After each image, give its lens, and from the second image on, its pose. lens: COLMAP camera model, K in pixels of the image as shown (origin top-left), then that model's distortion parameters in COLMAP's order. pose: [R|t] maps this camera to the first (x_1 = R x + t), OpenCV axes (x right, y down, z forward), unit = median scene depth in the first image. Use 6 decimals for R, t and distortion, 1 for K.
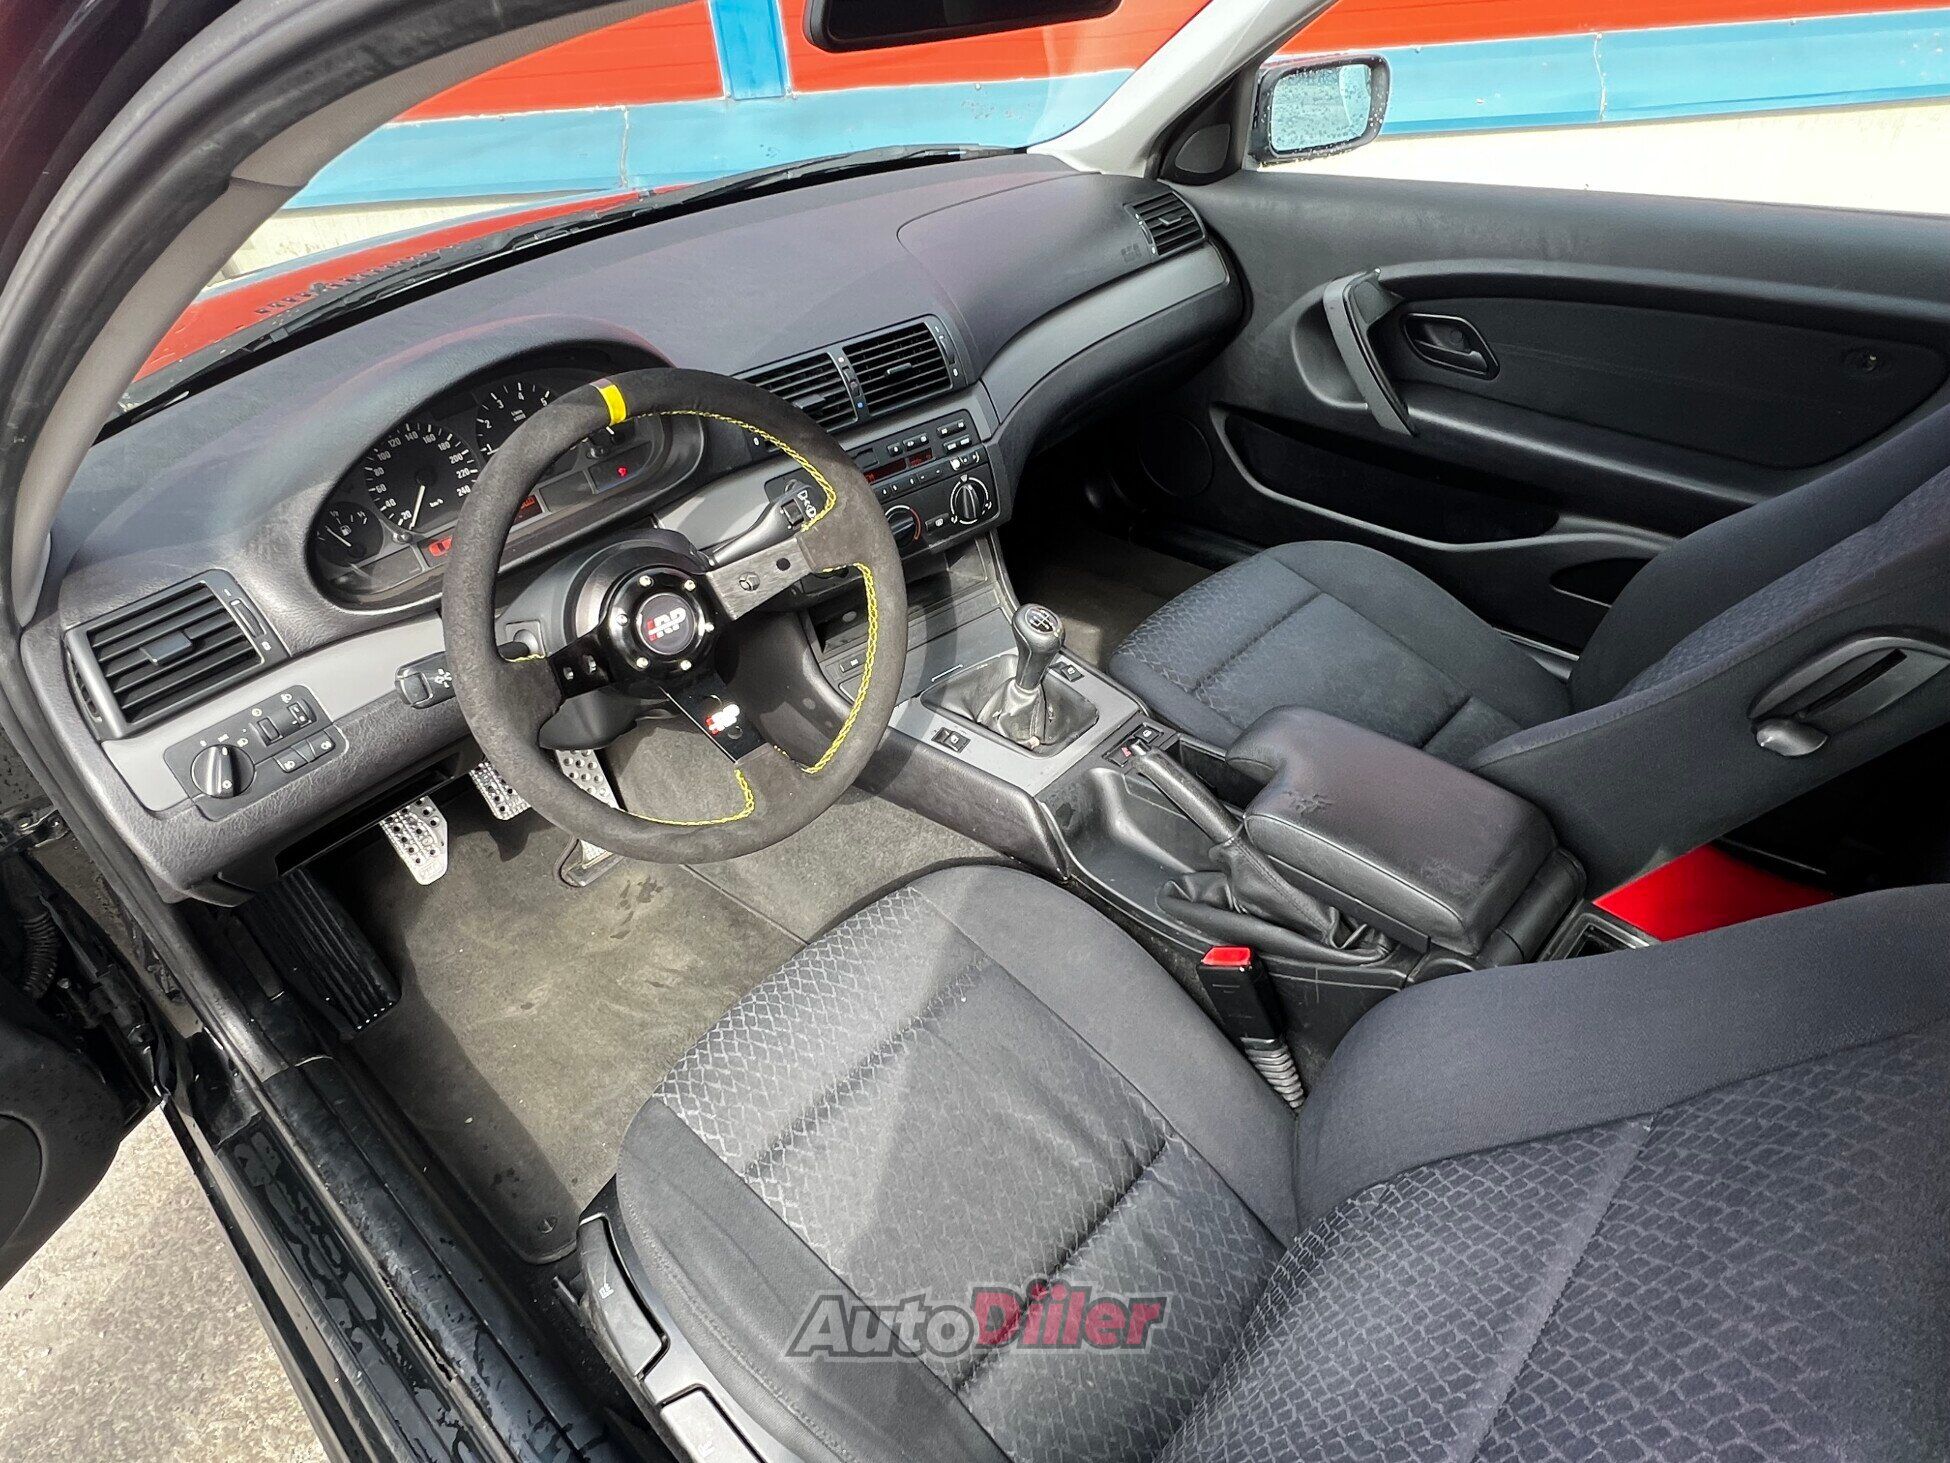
lens RADIAL K [[1134.9, 0, 975.3], [0, 1134.9, 733.3], [0, 0, 1]] dist [-0.001586, -0.000235]
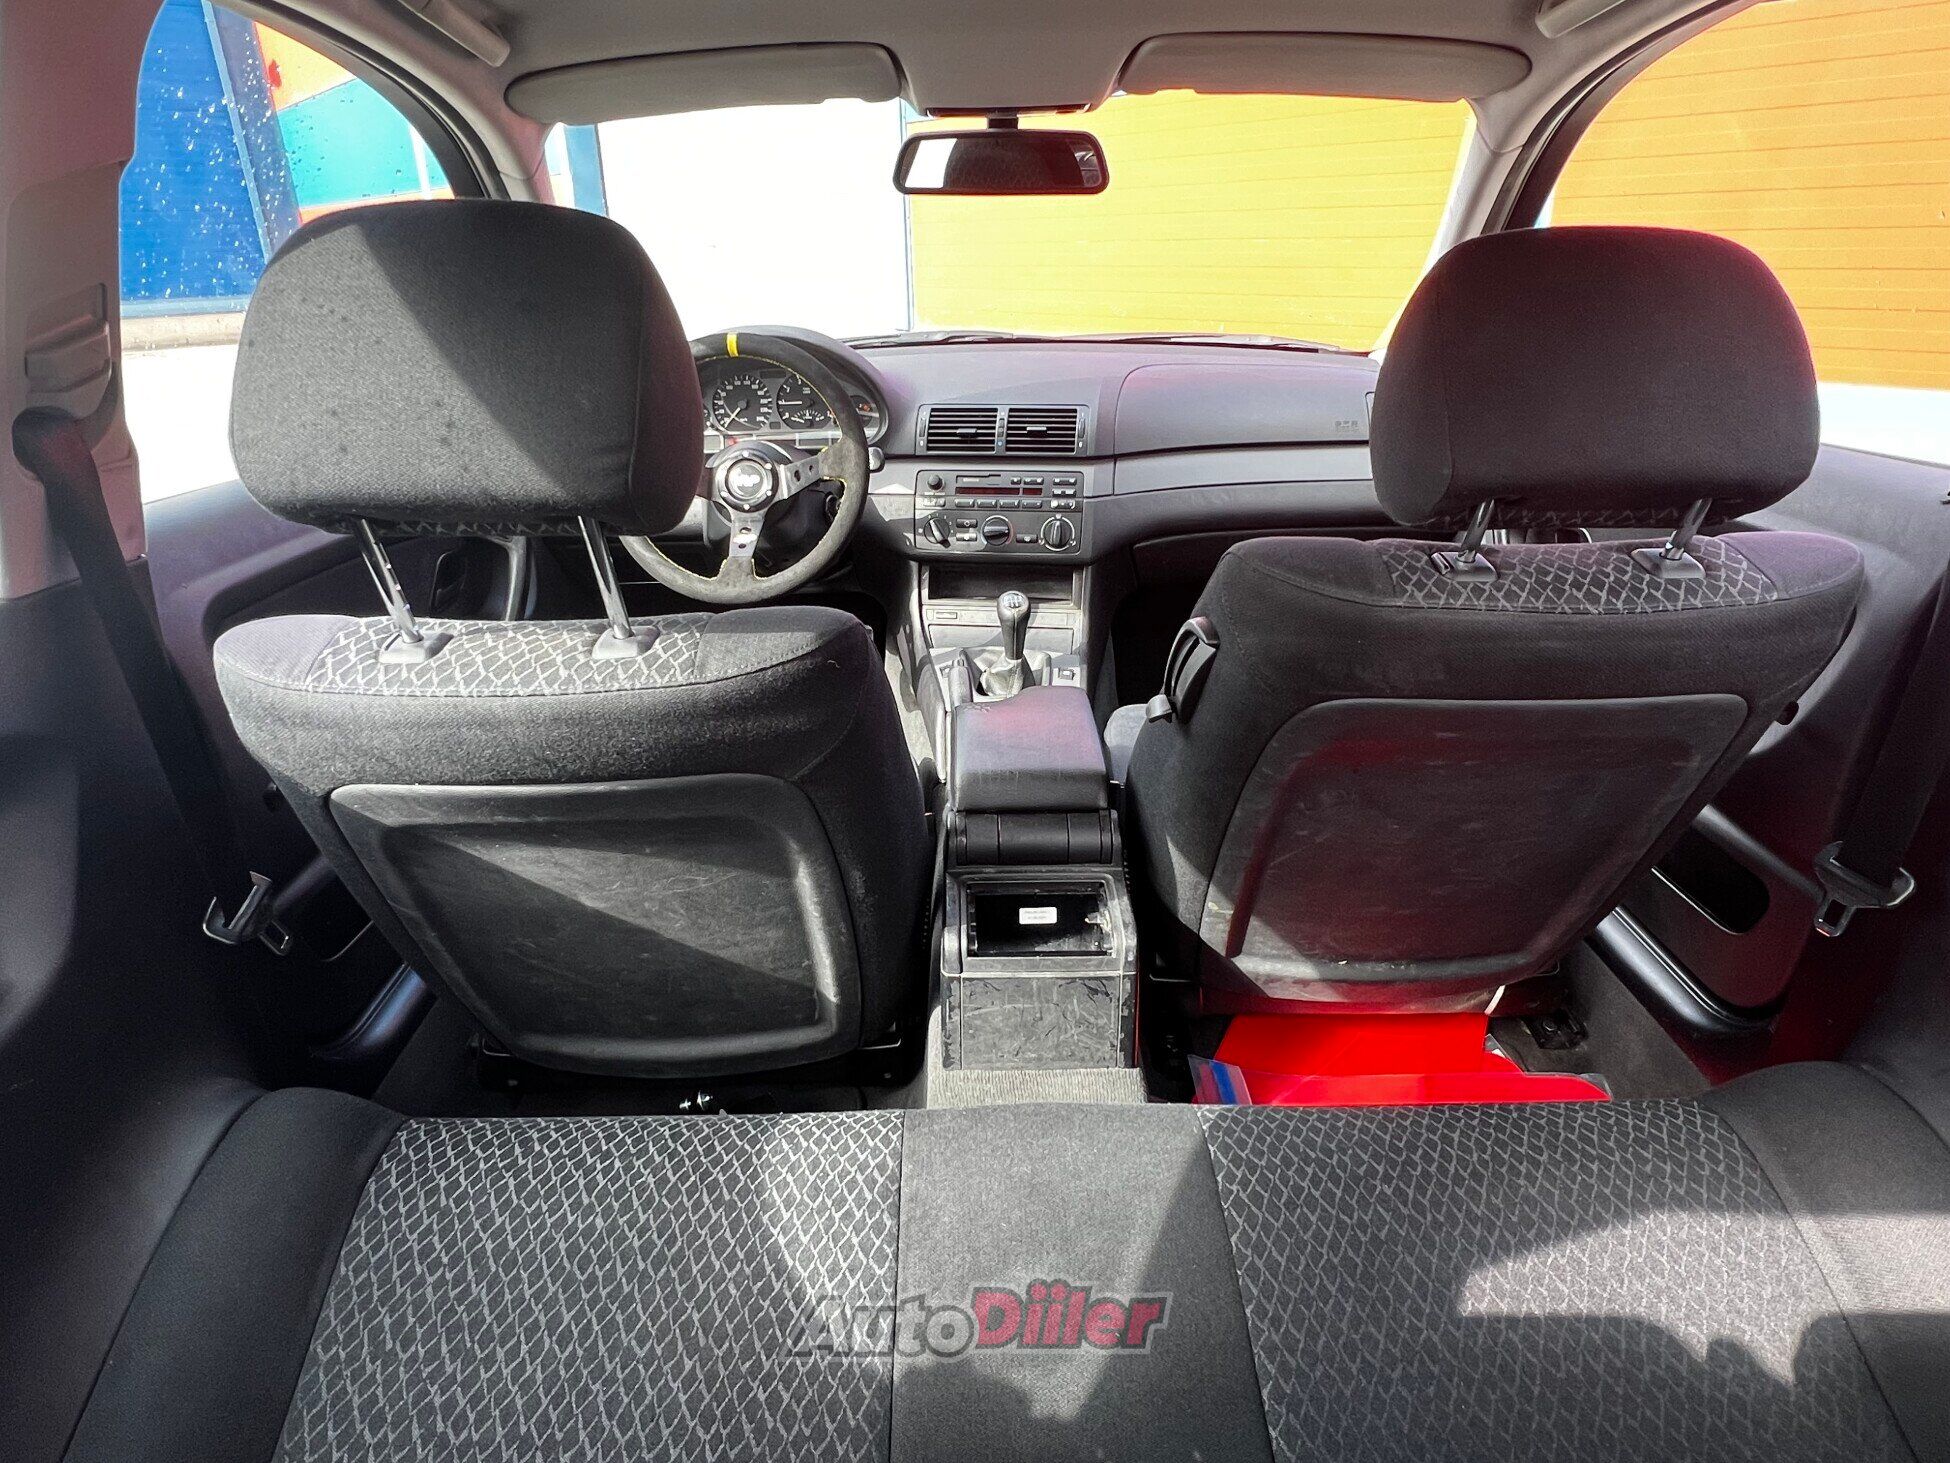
lens RADIAL K [[1134.9, 0, 973.8], [0, 1134.9, 730.4], [0, 0, 1]] dist [-0.001586, -0.000235]
pose [[0.693436, 0.345930, -0.632043, 0.902237], [-0.469333, 0.882443, -0.031942, 0.100694], [0.546693, 0.318788, 0.774274, -0.046377]]
